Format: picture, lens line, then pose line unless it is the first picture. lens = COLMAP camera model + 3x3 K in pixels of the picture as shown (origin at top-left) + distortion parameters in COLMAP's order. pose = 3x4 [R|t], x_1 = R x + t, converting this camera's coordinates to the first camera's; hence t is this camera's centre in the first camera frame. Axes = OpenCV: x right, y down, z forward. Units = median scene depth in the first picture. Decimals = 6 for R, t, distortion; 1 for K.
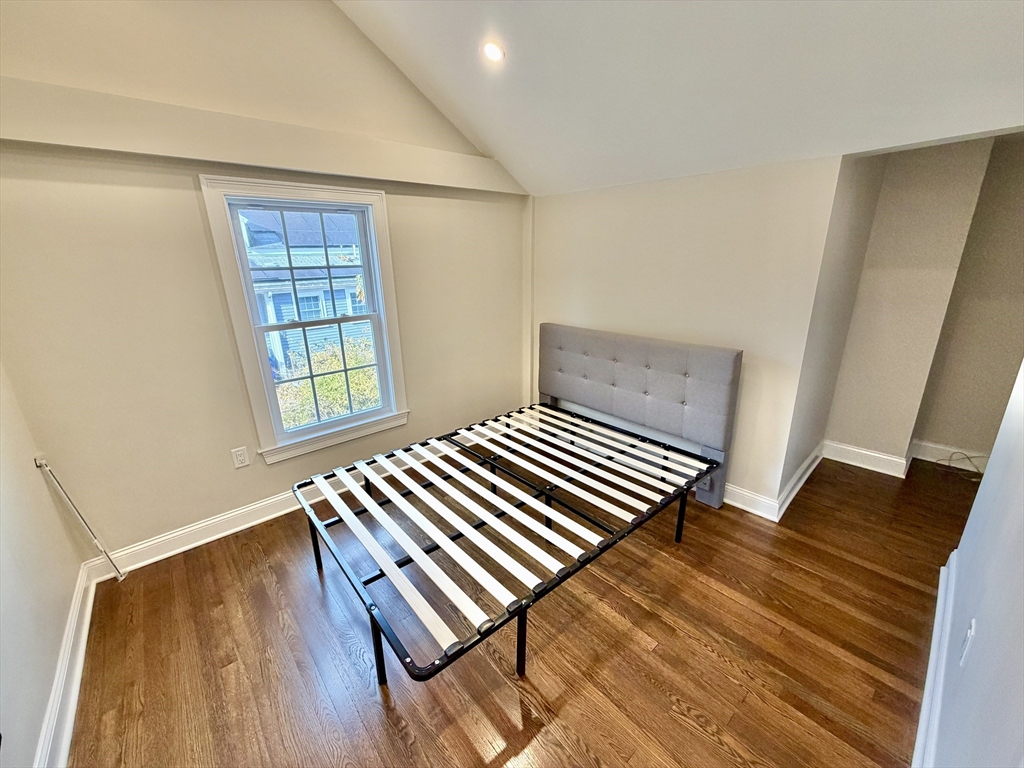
lens RADIAL K [[407.7, 0, 510.2], [0, 407.7, 382.7], [0, 0, 1]] dist [0.002697, -0.000361]
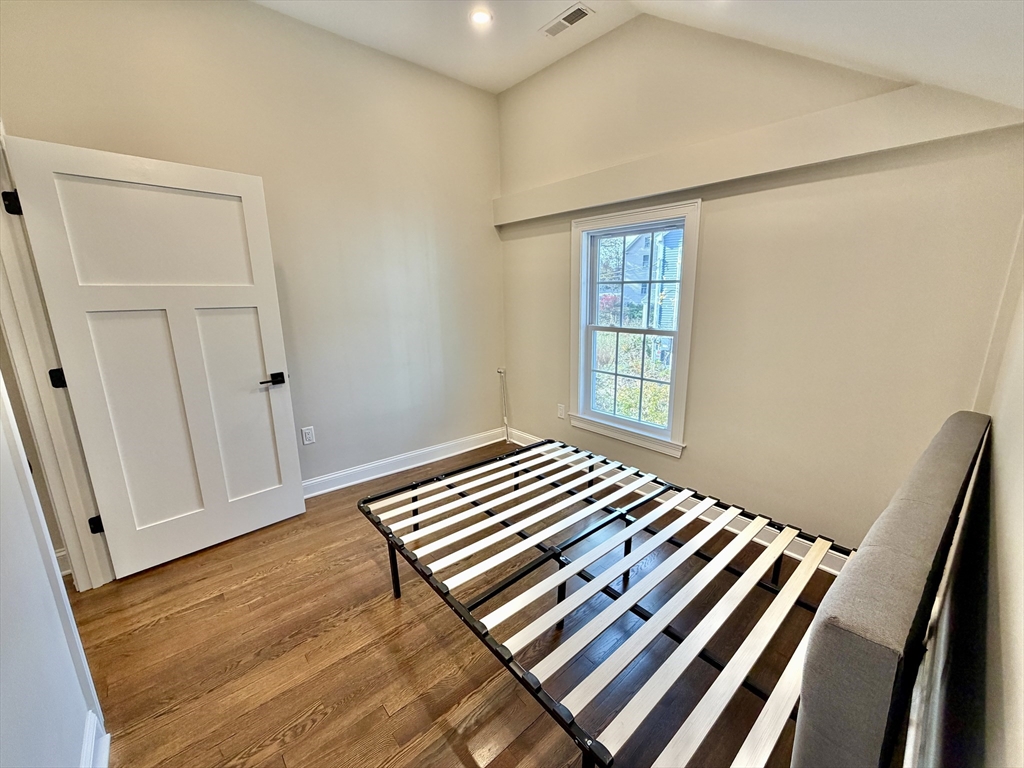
lens RADIAL K [[407.7, 0, 510.2], [0, 407.7, 382.7], [0, 0, 1]] dist [0.002697, -0.000361]
pose [[0.007122, 0.247883, -0.968764, 0.684800], [-0.278541, 0.930938, 0.236157, -0.194401], [0.960398, 0.268158, 0.075676, 0.661500]]
